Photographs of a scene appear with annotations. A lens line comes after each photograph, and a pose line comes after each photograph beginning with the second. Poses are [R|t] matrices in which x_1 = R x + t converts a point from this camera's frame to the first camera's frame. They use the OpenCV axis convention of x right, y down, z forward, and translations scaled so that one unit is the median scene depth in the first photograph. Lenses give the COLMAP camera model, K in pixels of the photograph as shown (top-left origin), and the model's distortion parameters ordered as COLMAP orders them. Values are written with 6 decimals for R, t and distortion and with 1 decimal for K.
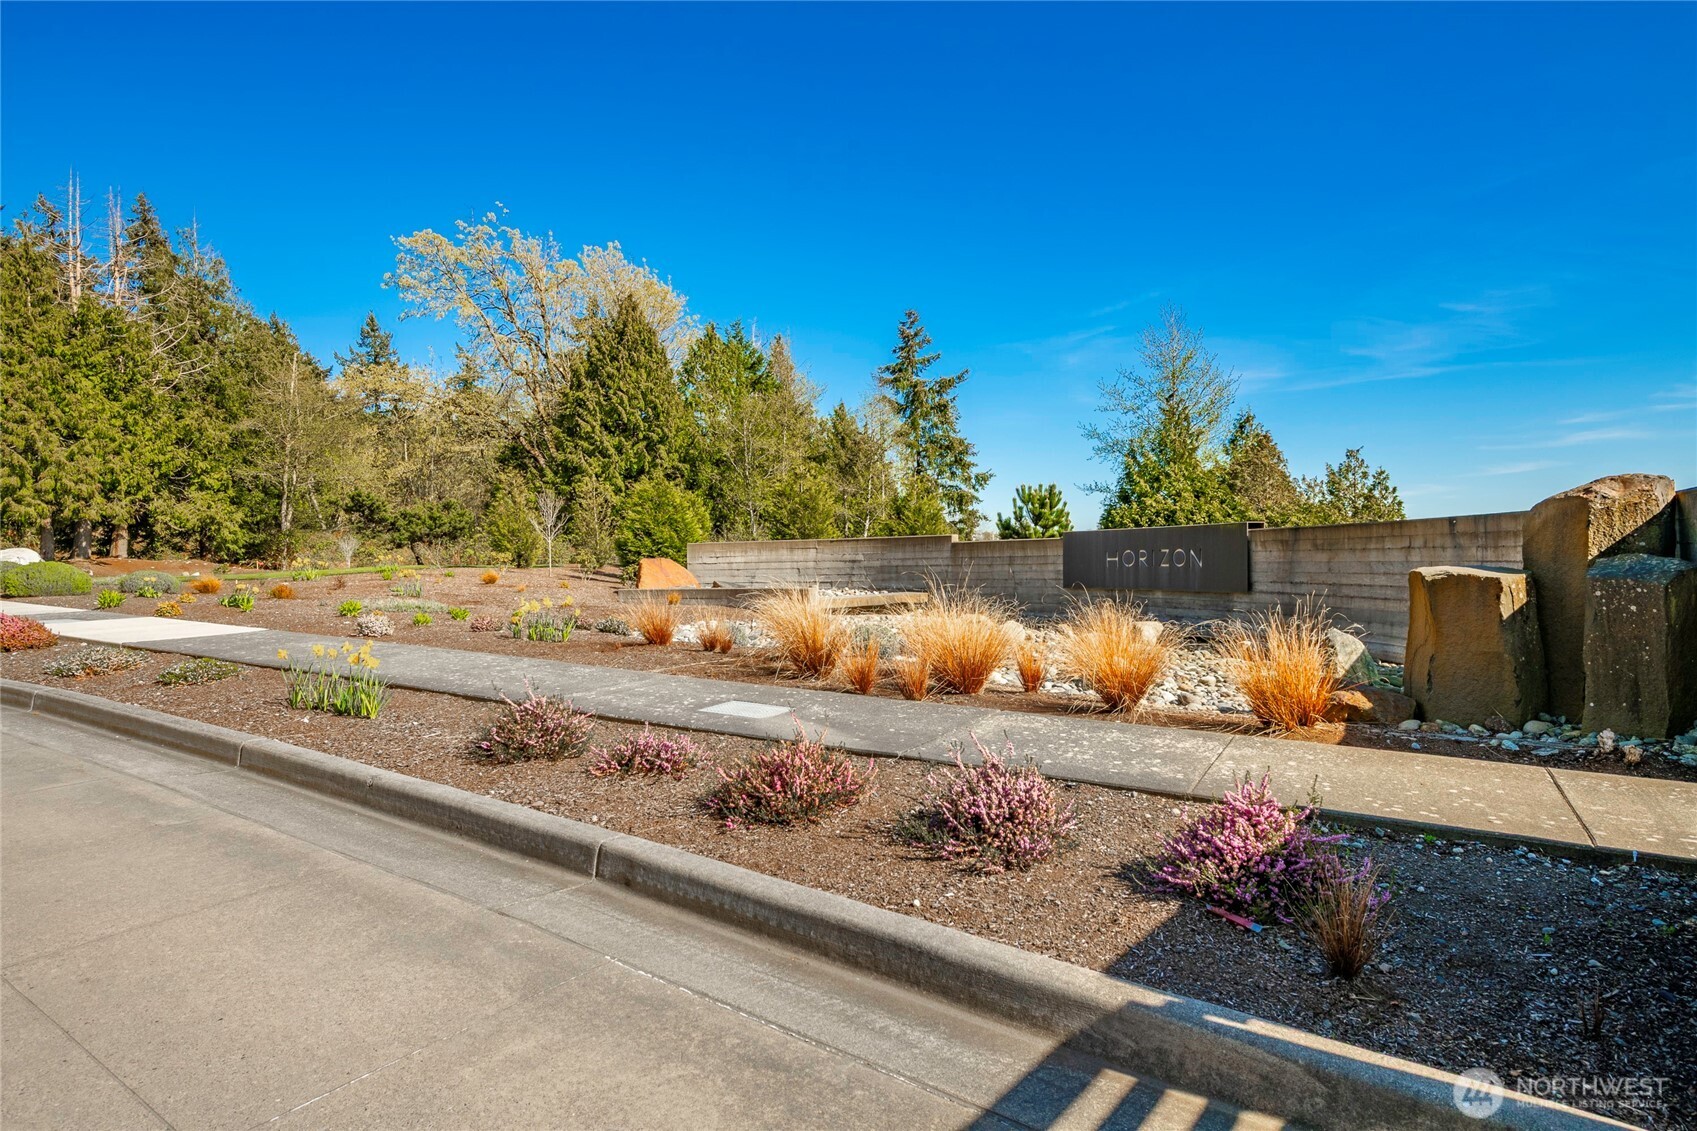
lens RADIAL K [[993.5, 0, 848.0], [0, 993.5, 560.5], [0, 0, 1]] dist [0.005231, 0.001253]
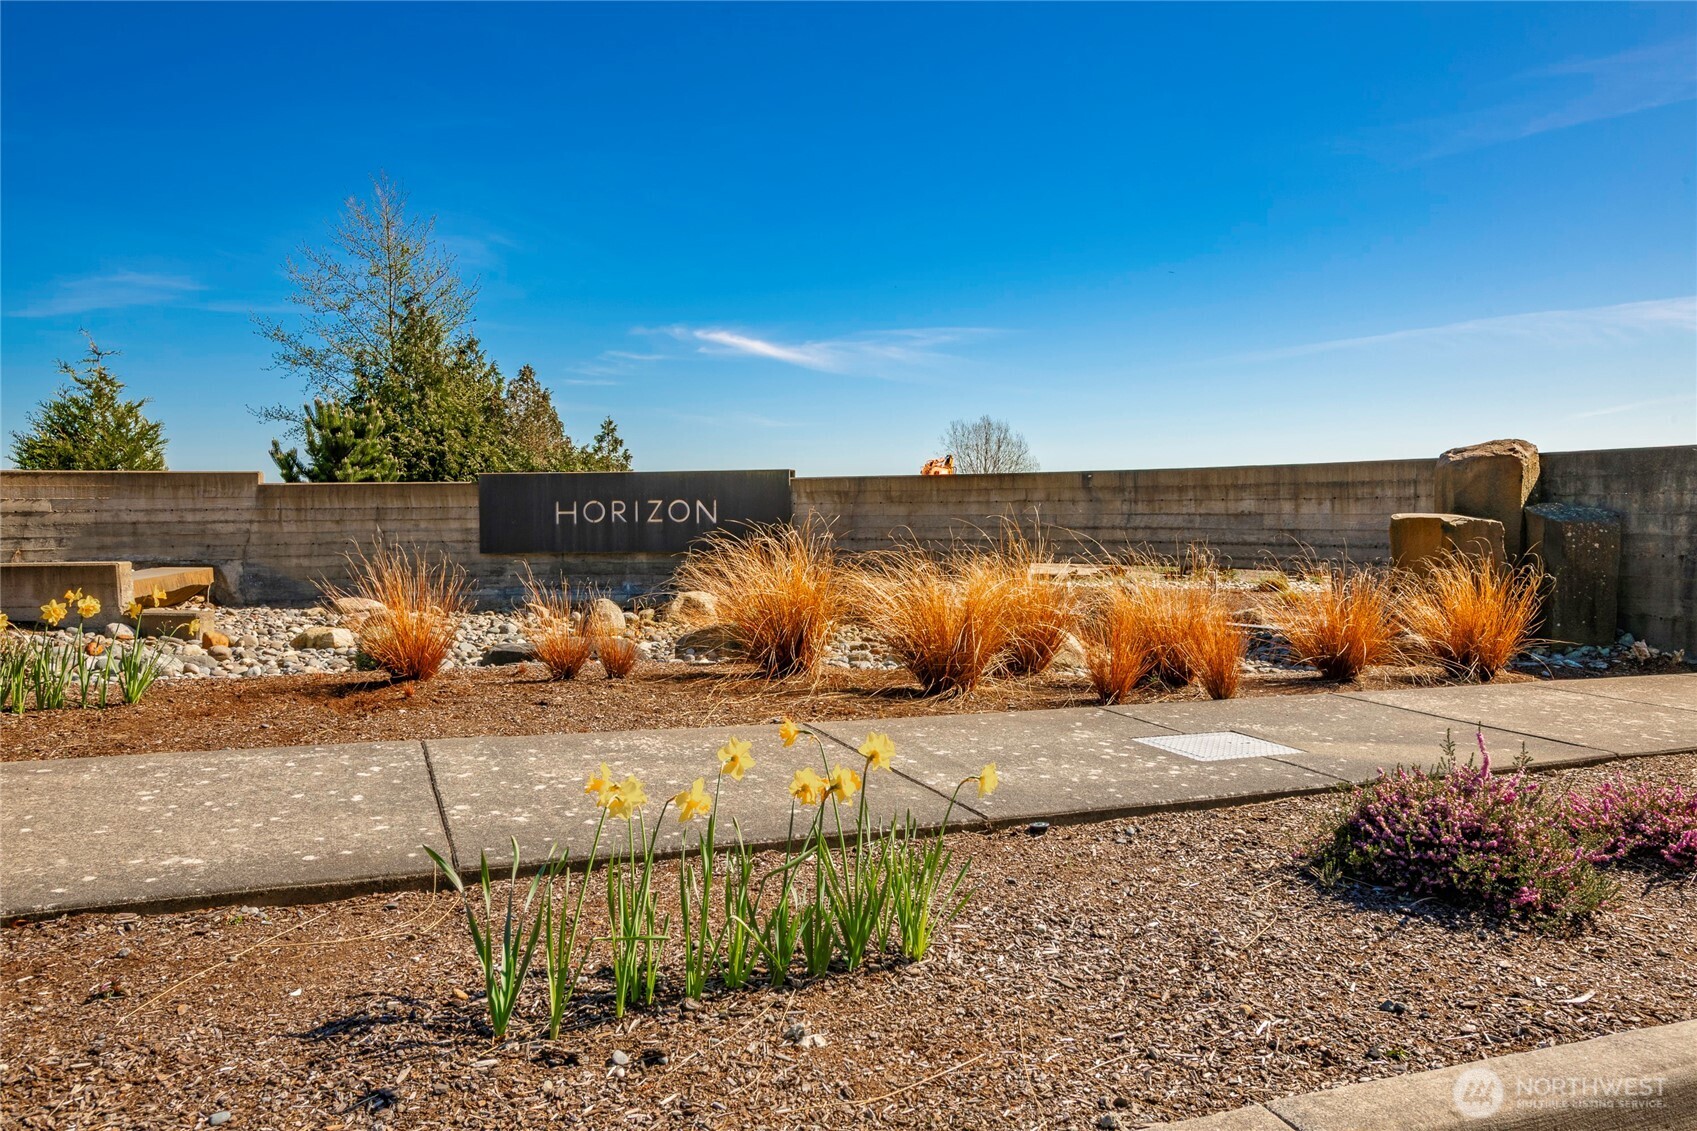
lens RADIAL K [[1151.3, 0, 846.9], [0, 1151.3, 570.1], [0, 0, 1]] dist [0.023035, -0.001539]
pose [[0.547674, -0.031925, 0.836083, -0.322010], [-0.000694, 0.999254, 0.038610, 0.007642], [-0.836692, -0.021726, 0.547243, 0.328439]]
